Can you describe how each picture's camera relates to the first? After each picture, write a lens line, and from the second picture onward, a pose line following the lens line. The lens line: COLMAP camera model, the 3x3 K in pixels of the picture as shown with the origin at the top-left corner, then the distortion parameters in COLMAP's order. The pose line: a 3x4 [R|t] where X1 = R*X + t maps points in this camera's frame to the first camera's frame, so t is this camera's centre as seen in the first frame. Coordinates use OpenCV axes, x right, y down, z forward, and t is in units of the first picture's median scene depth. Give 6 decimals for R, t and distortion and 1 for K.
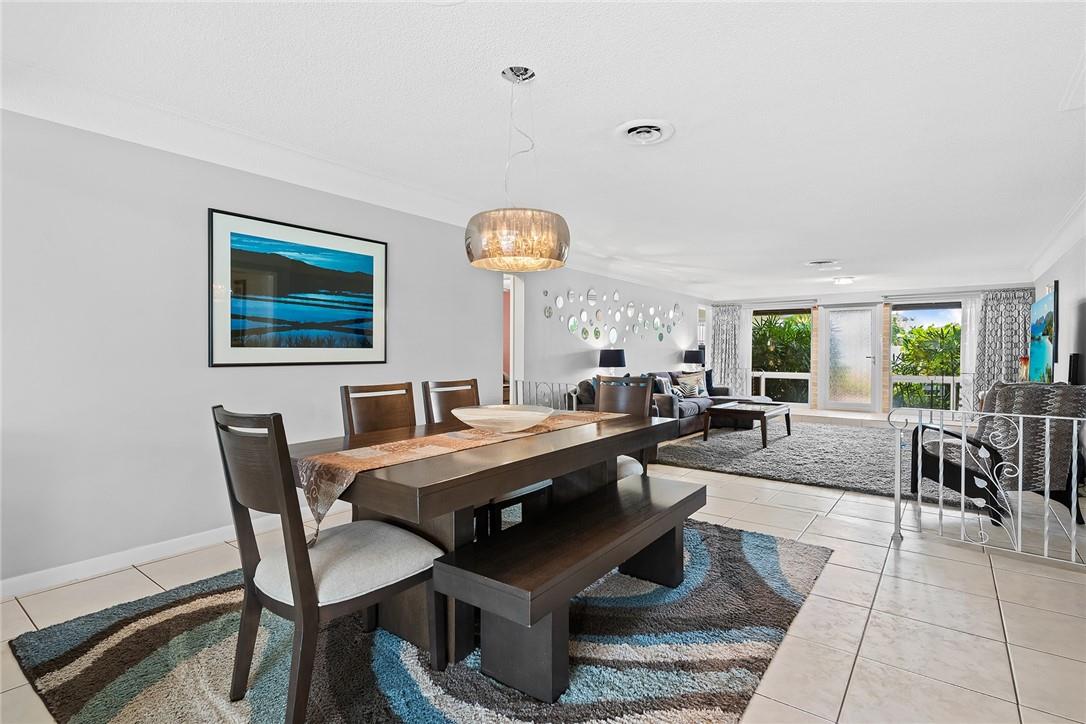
lens RADIAL K [[523.0, 0, 546.8], [0, 523.0, 360.1], [0, 0, 1]] dist [0.010248, -0.002838]
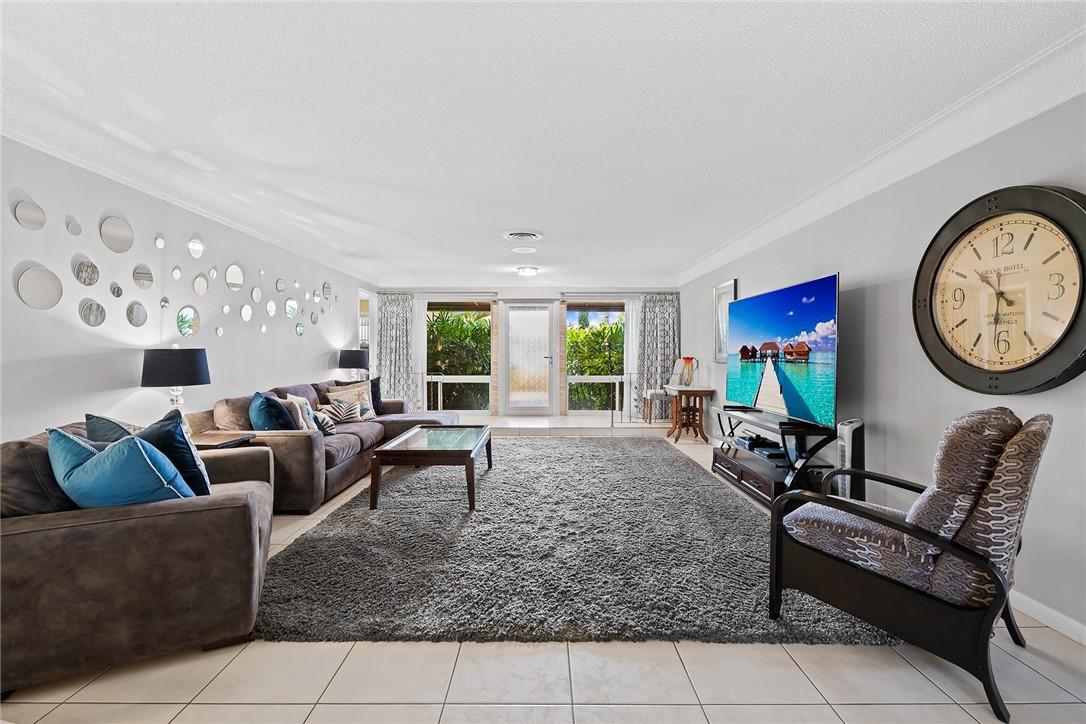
lens RADIAL K [[477.4, 0, 546.9], [0, 477.4, 360.4], [0, 0, 1]] dist [0.001969, -0.001457]
pose [[0.794291, -0.013415, 0.607389, 0.111161], [0.010781, 0.999910, 0.007986, -0.008224], [-0.607442, 0.000205, 0.794364, 0.377464]]
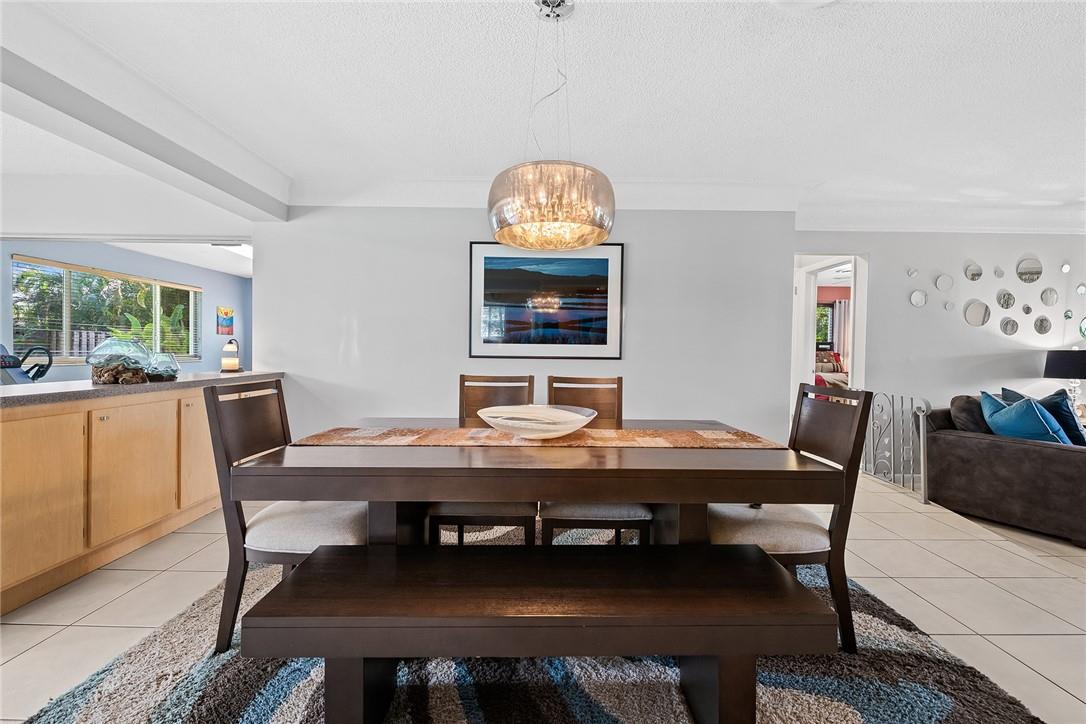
lens RADIAL K [[443.7, 0, 543.0], [0, 443.7, 357.6], [0, 0, 1]] dist [-0.005787, -0.000736]
pose [[0.604389, 0.017187, -0.796504, 0.136176], [-0.024027, 0.999706, 0.003339, 0.001414], [0.796327, 0.017120, 0.604624, 0.156171]]
